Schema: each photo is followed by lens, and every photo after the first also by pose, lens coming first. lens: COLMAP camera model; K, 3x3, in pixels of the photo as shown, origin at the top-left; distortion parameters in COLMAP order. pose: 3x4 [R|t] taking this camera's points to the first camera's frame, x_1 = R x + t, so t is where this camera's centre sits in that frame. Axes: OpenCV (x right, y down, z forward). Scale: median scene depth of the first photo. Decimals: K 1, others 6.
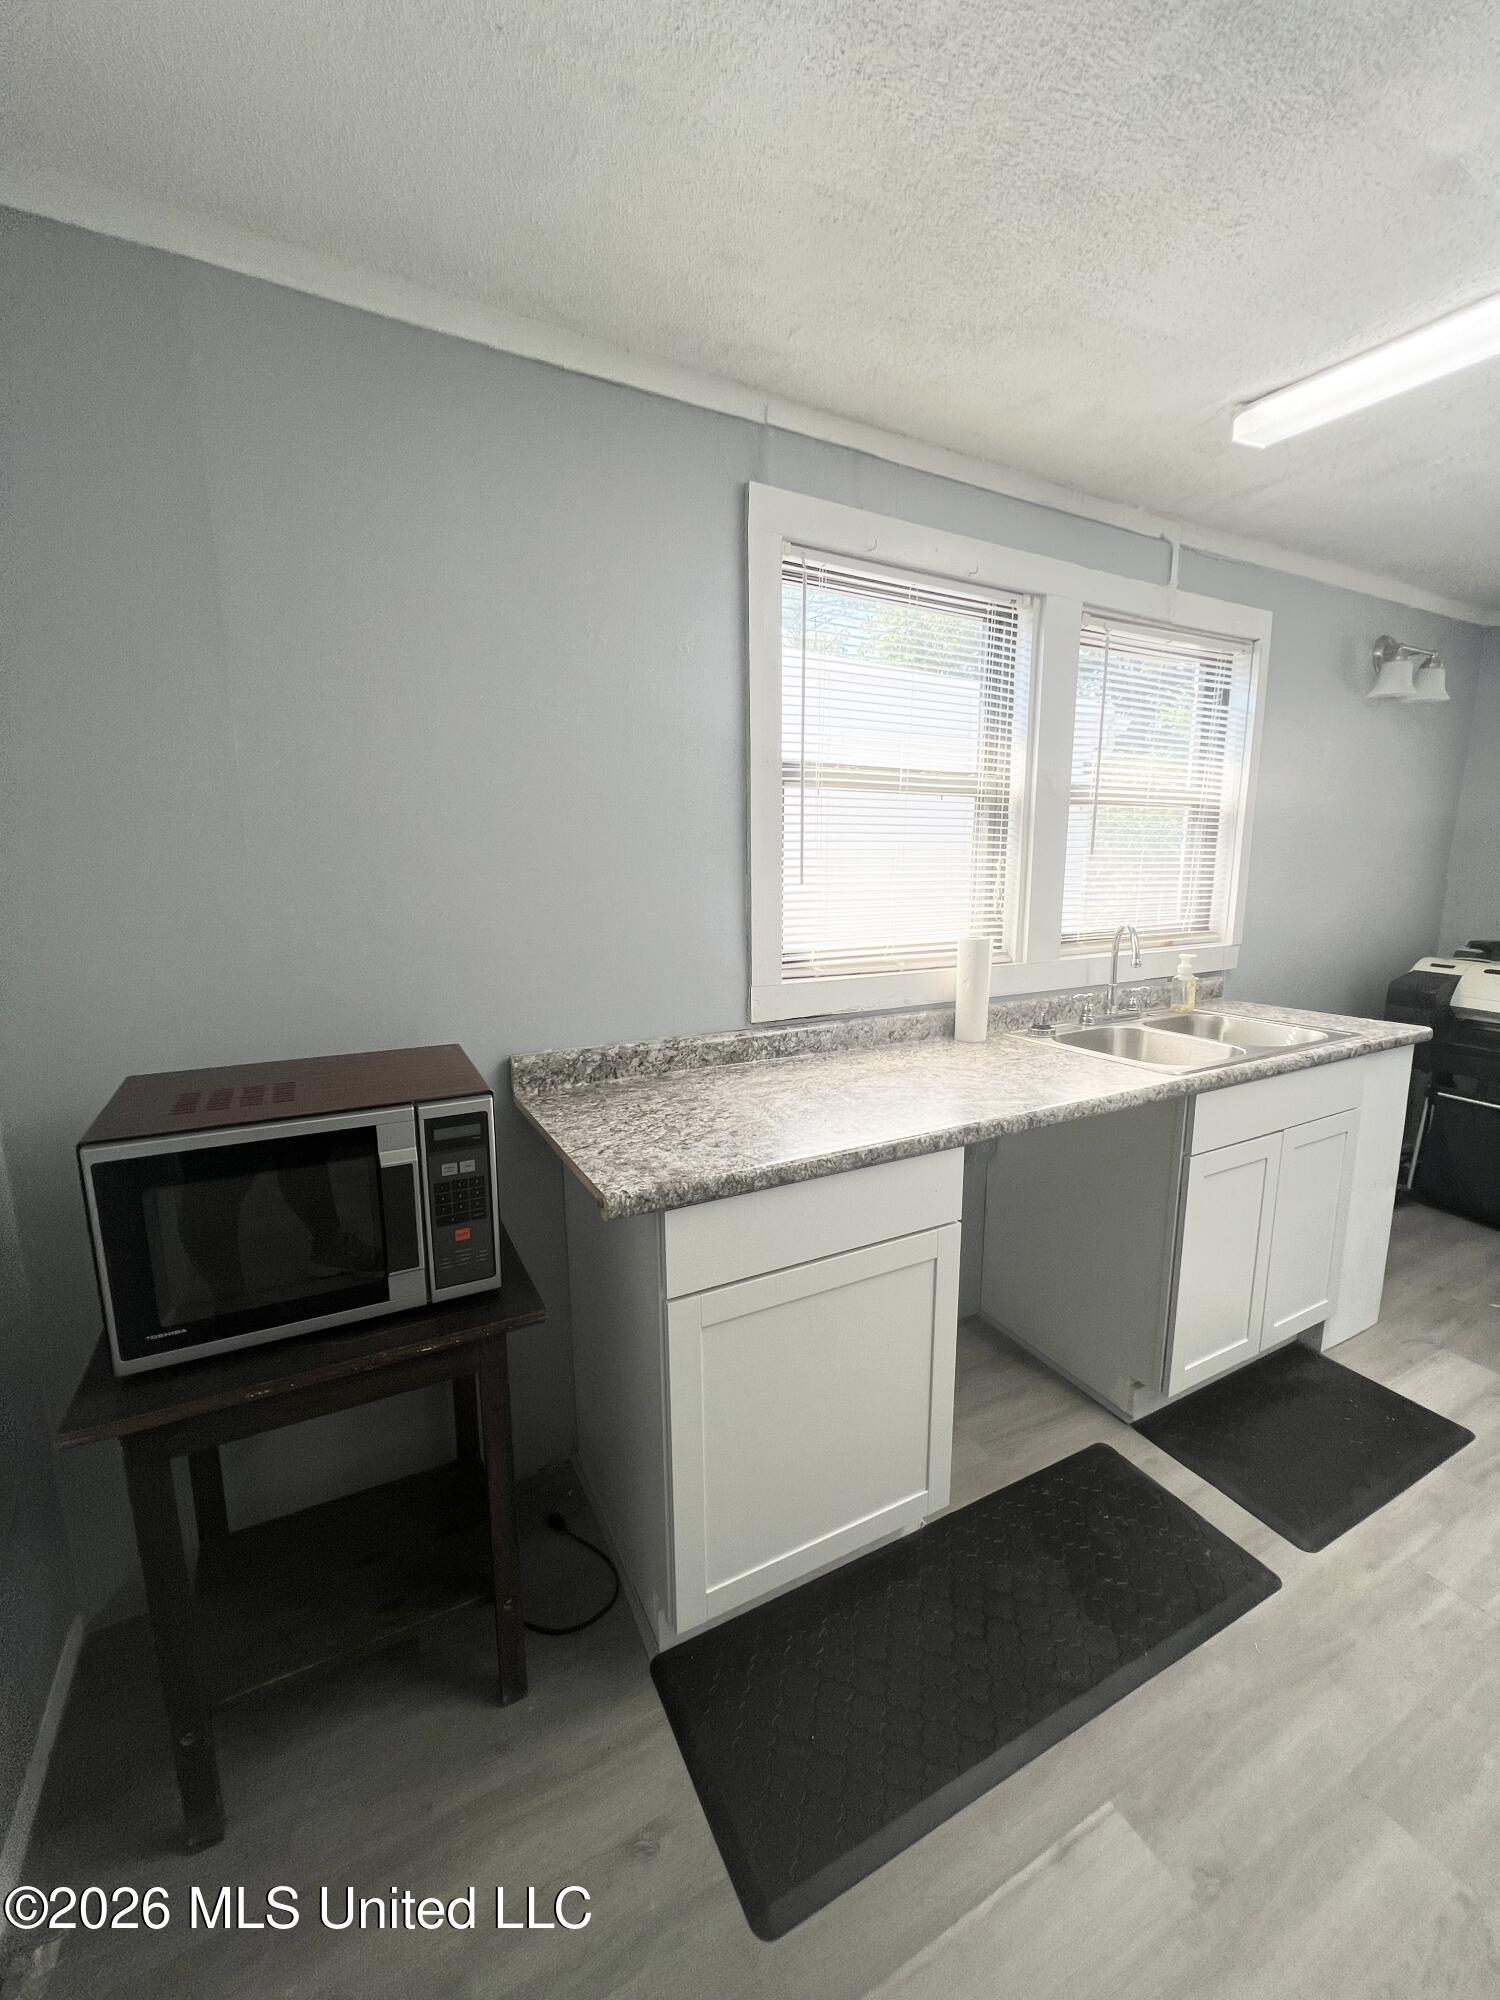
lens RADIAL K [[803.4, 0, 748.5], [0, 803.4, 998.2], [0, 0, 1]] dist [0.002136, -0.000267]
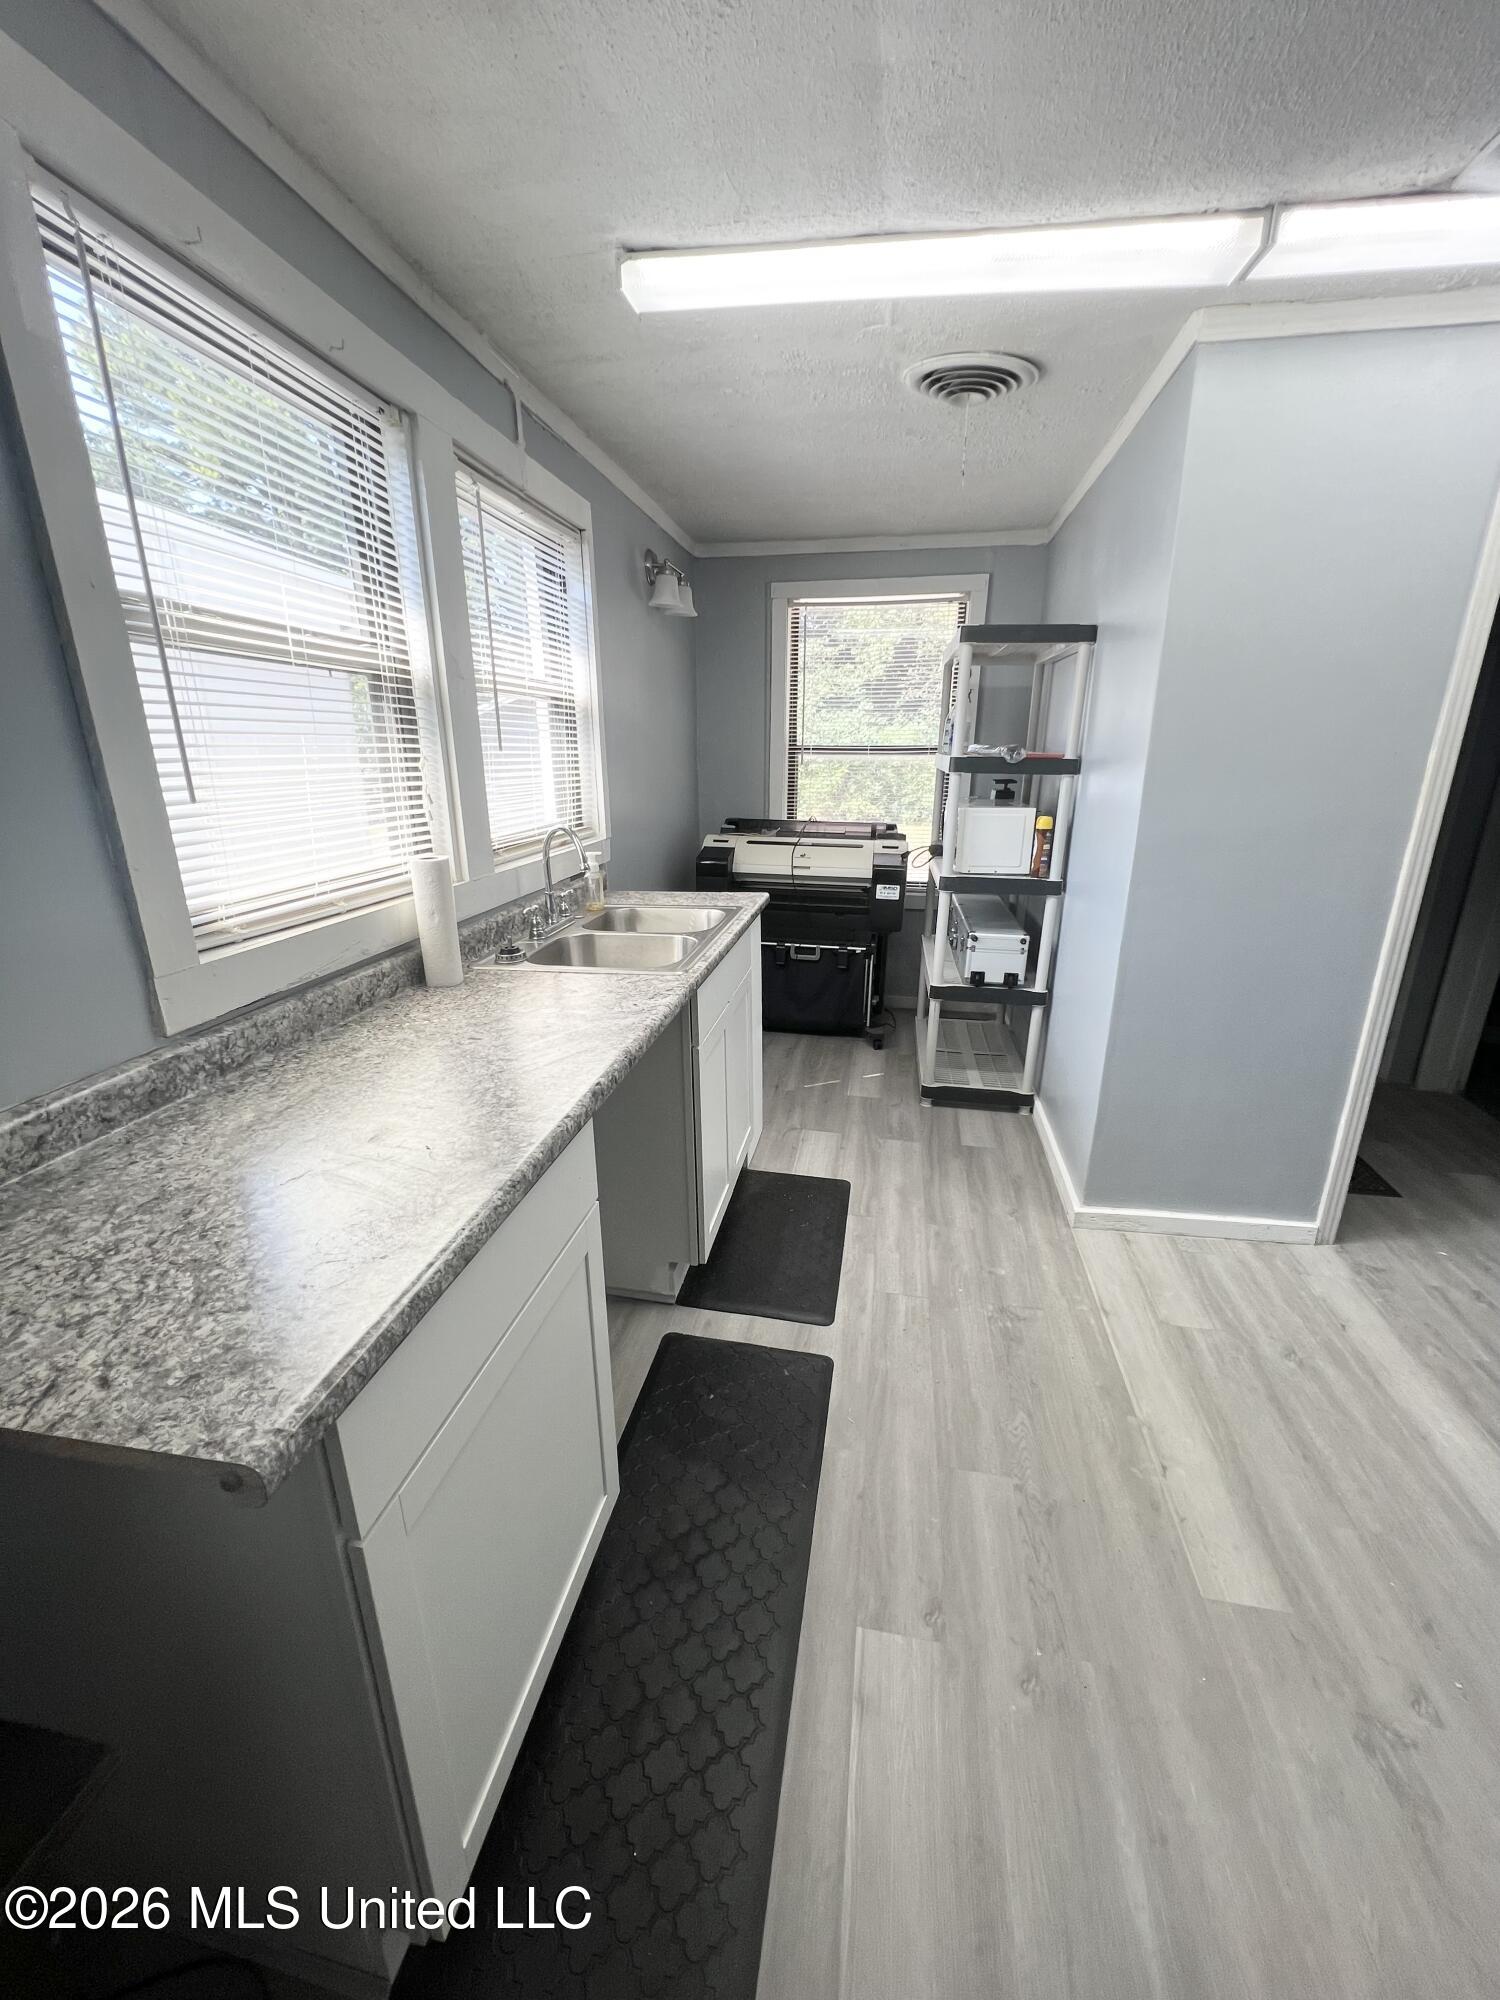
lens RADIAL K [[803.4, 0, 749.7], [0, 803.4, 998.4], [0, 0, 1]] dist [0.002136, -0.000267]
pose [[0.621708, -0.233243, 0.747714, -0.170952], [0.136253, 0.972283, 0.190004, -0.053110], [-0.771307, -0.016249, 0.636256, 0.259282]]
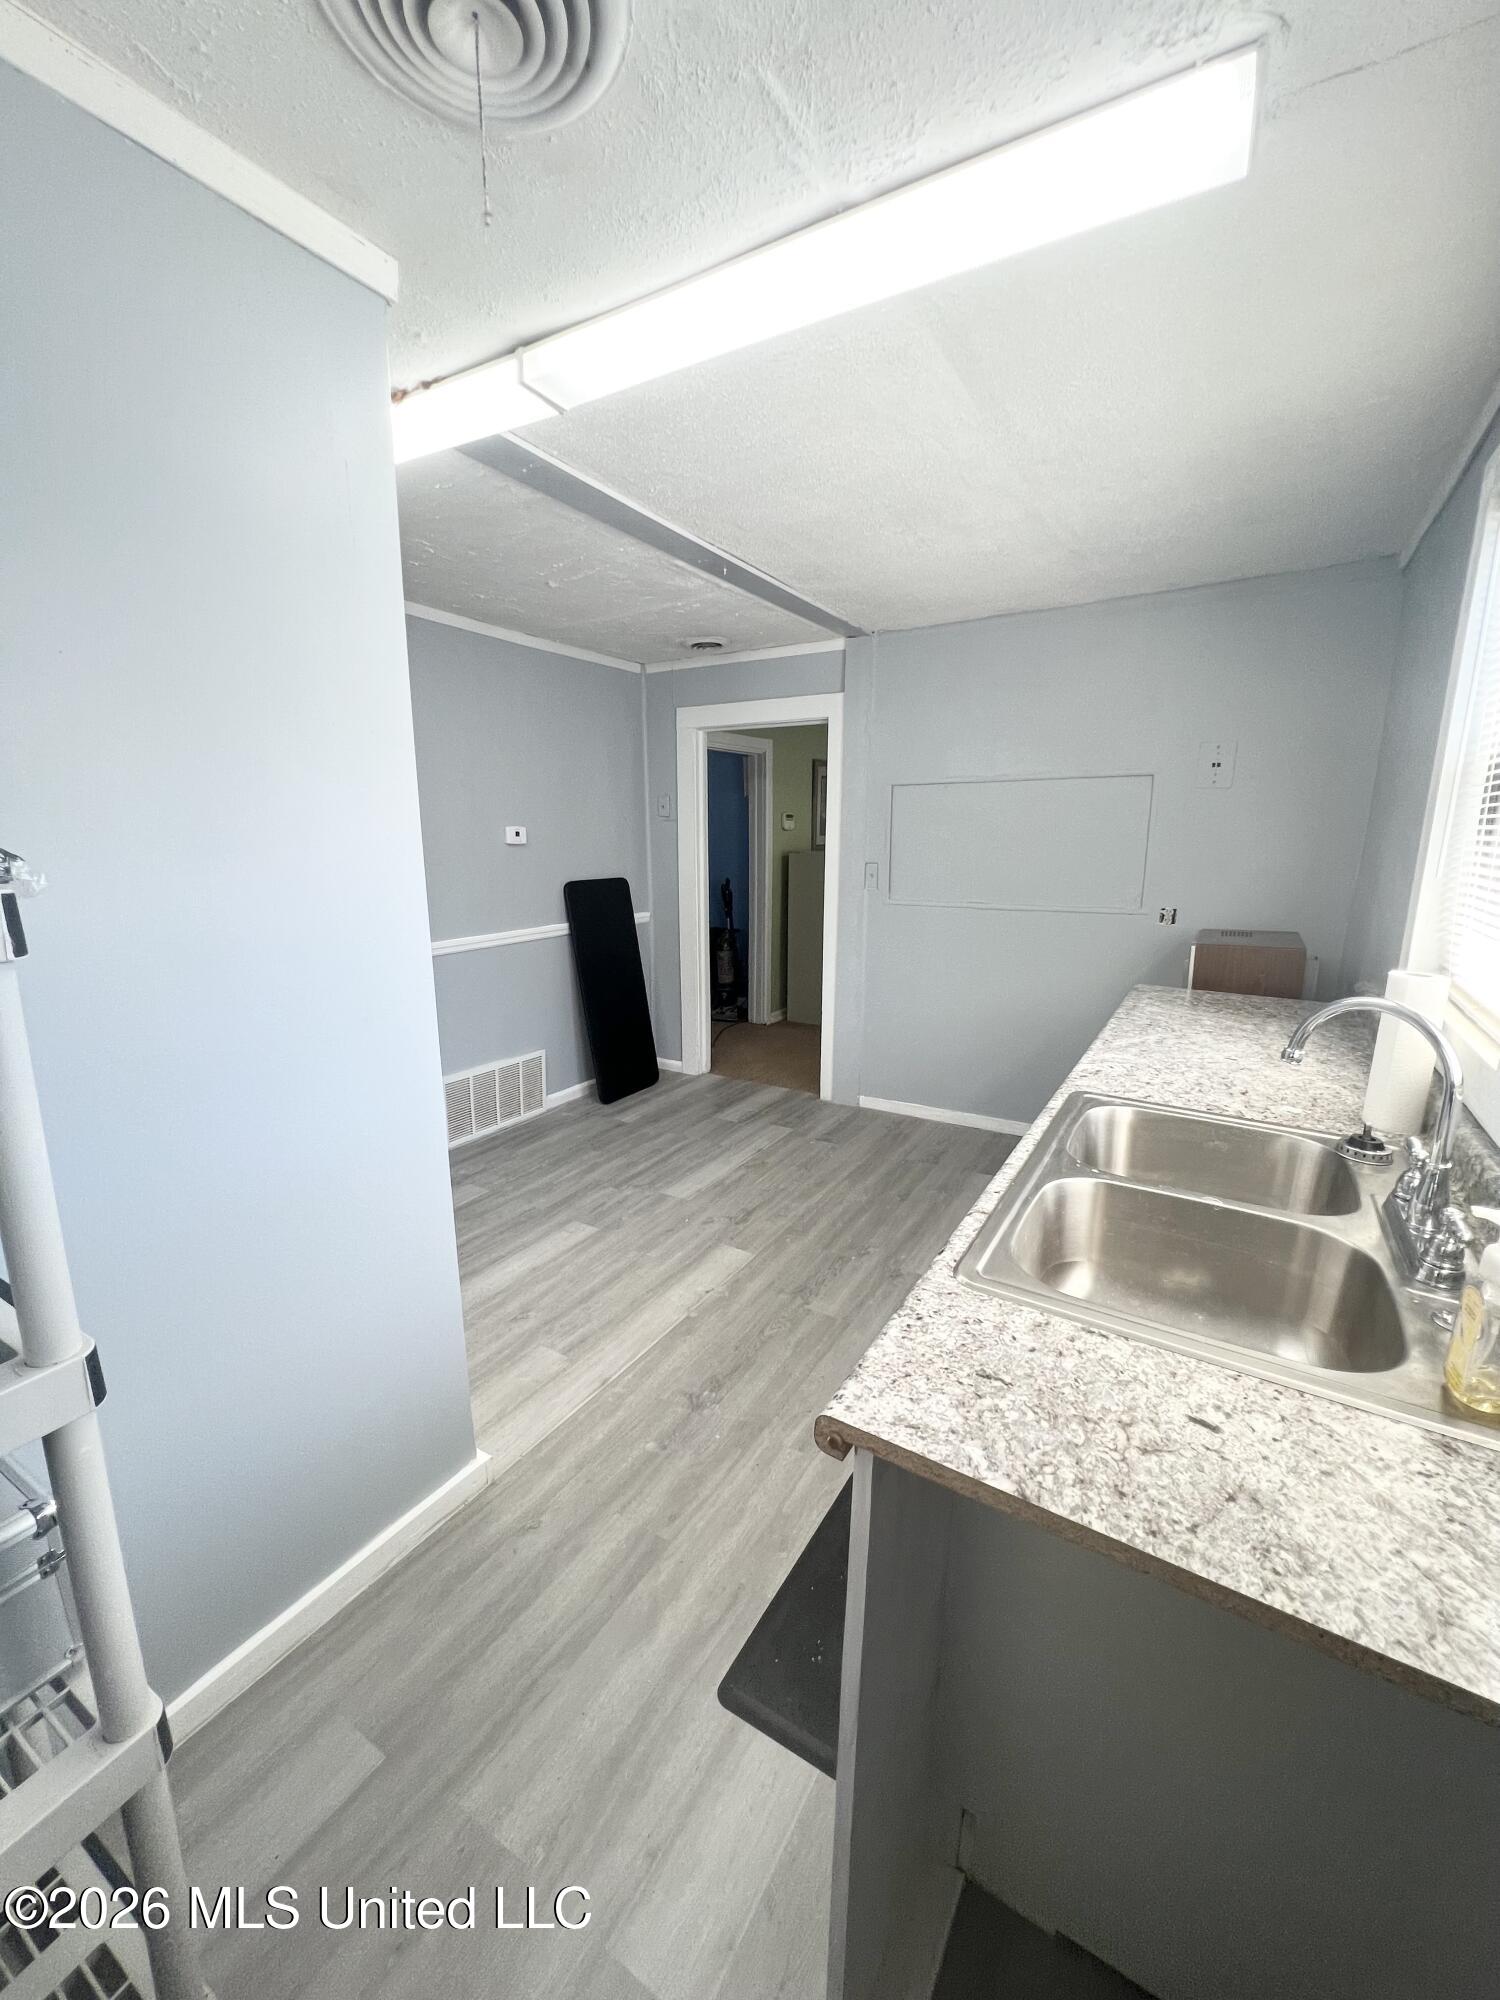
lens RADIAL K [[803.4, 0, 748.1], [0, 803.4, 1009.1], [0, 0, 1]] dist [0.002136, -0.000267]
pose [[-0.861744, 0.104932, -0.496373, 1.183983], [-0.093333, 0.928891, 0.358399, -0.257727], [0.498684, 0.355176, -0.790673, 1.375071]]
